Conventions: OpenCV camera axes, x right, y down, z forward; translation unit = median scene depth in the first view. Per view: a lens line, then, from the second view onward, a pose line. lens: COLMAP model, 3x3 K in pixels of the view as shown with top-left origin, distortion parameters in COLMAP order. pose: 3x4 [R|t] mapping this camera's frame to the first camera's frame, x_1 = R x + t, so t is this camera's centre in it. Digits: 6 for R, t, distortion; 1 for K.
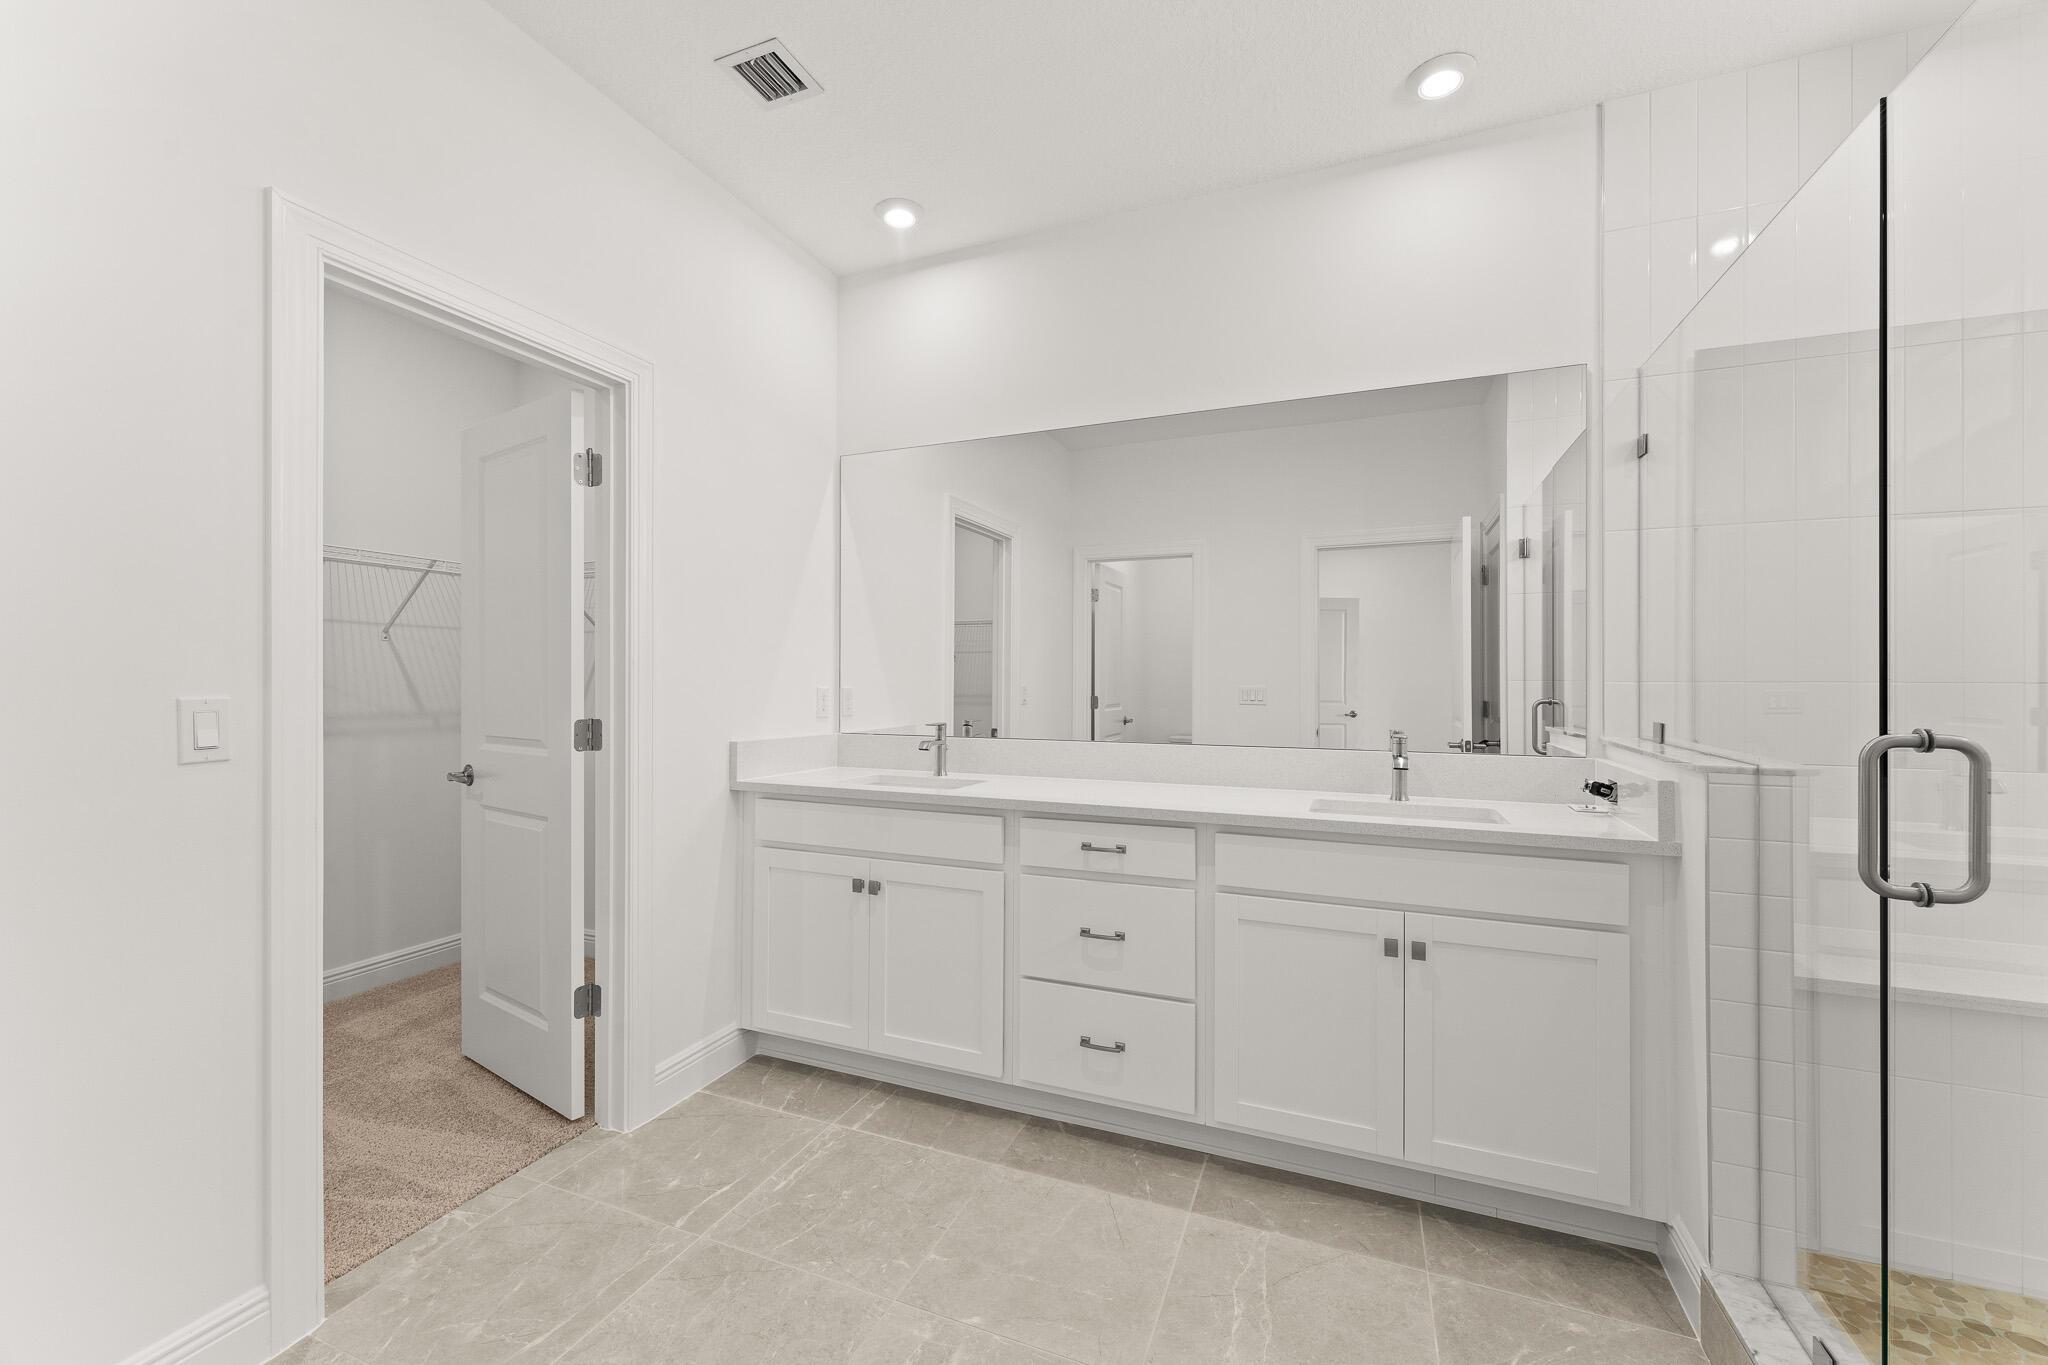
lens RADIAL K [[825.7, 0, 1016.9], [0, 825.7, 677.6], [0, 0, 1]] dist [0.001712, 0.000536]
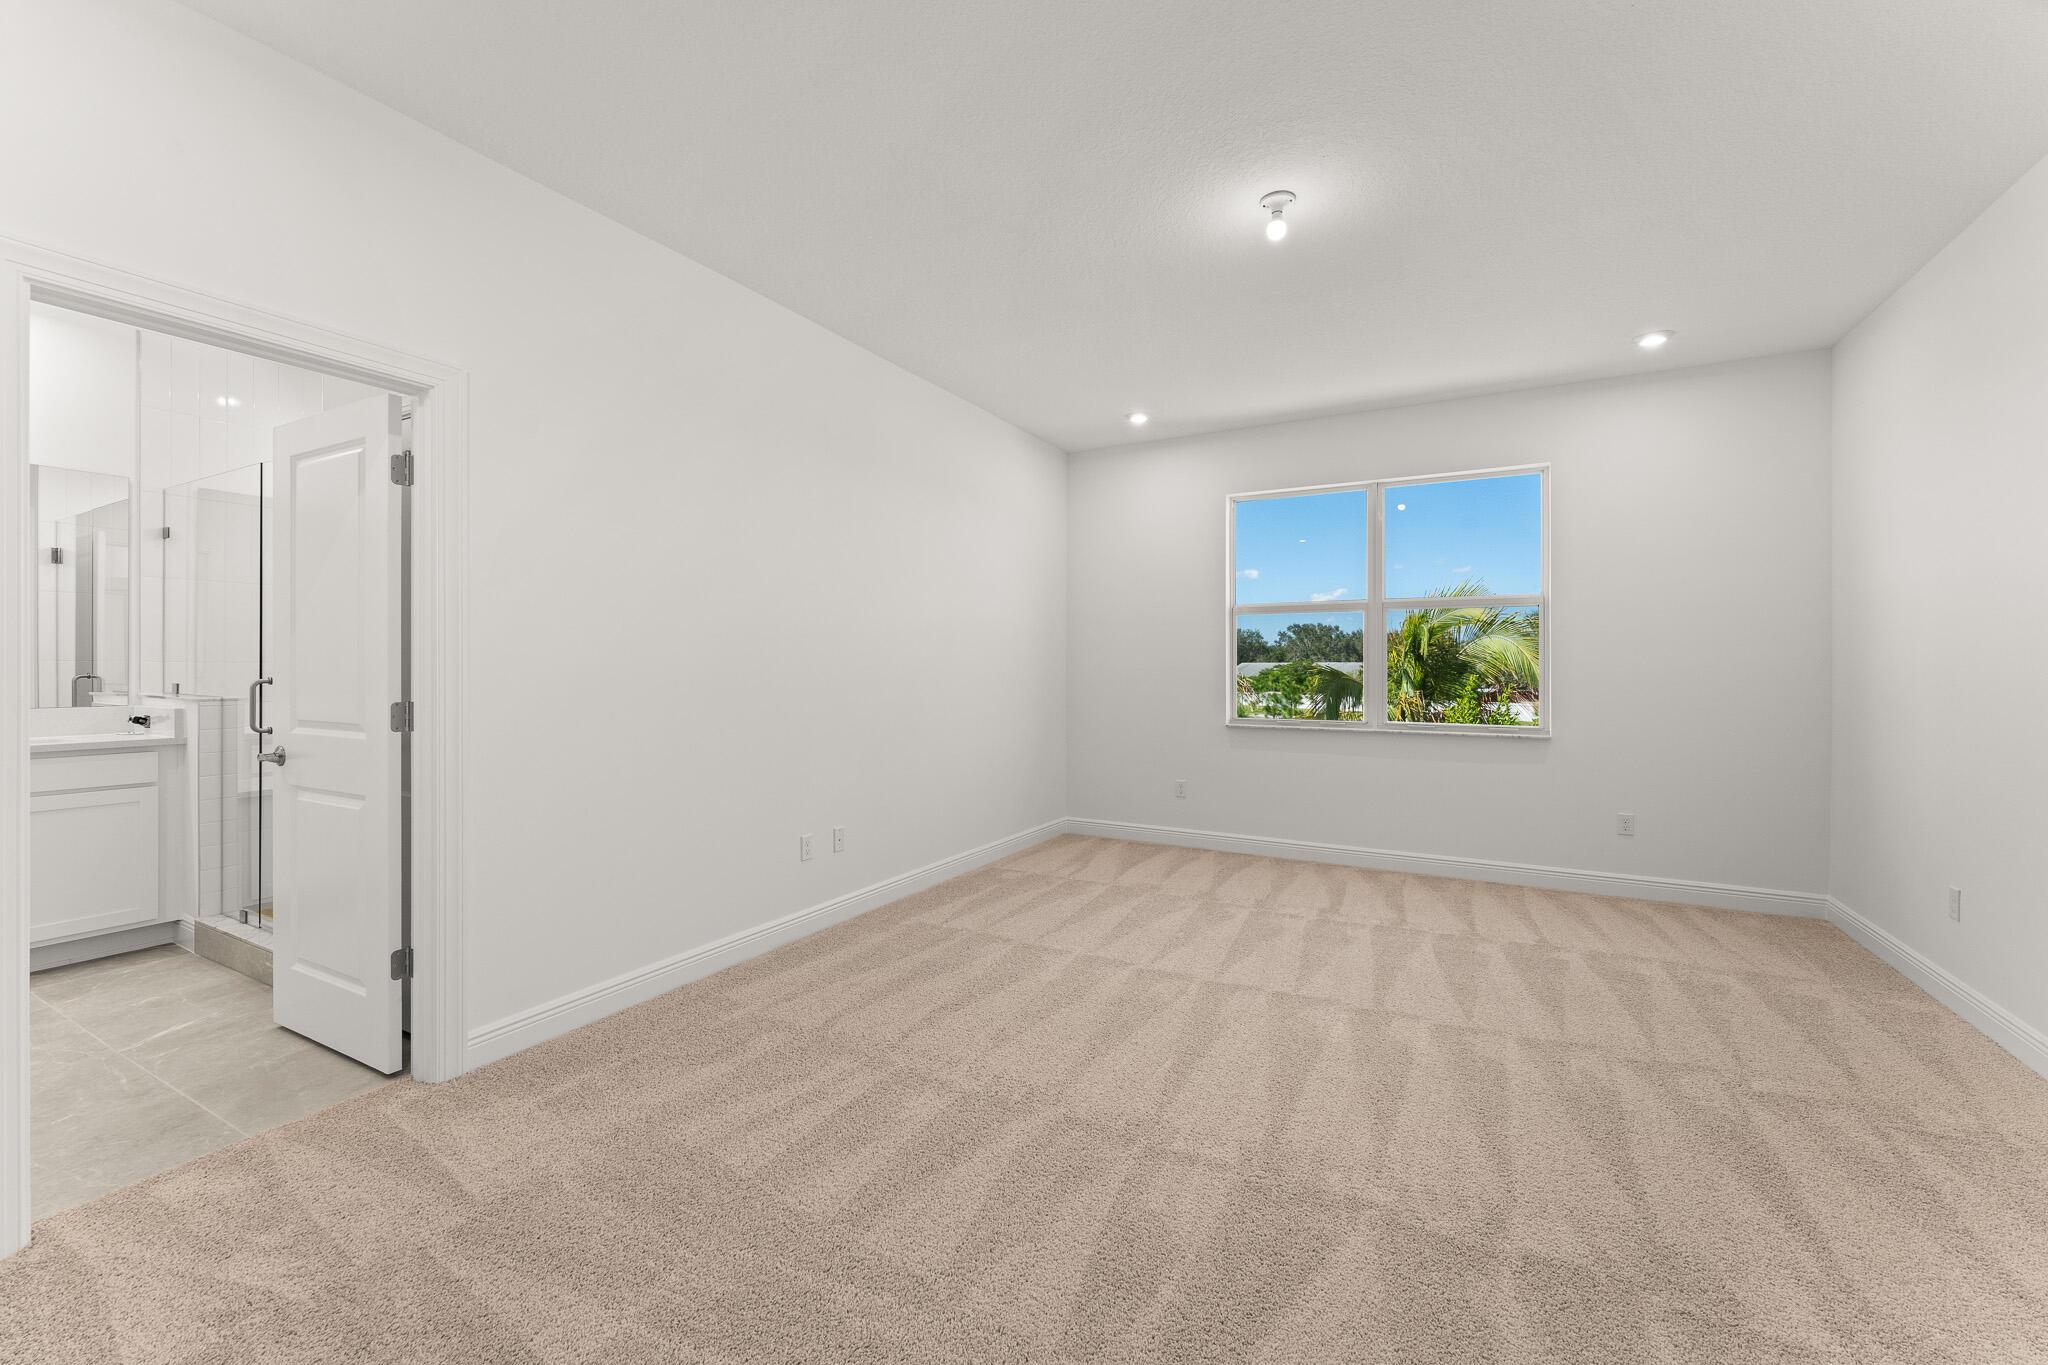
lens RADIAL K [[825.7, 0, 1007.5], [0, 825.7, 674.4], [0, 0, 1]] dist [0.001712, 0.000536]
pose [[0.124945, -0.004421, 0.992154, -0.891679], [-0.010624, 0.999927, 0.005793, 0.003128], [-0.992107, -0.011264, 0.124889, -1.160812]]
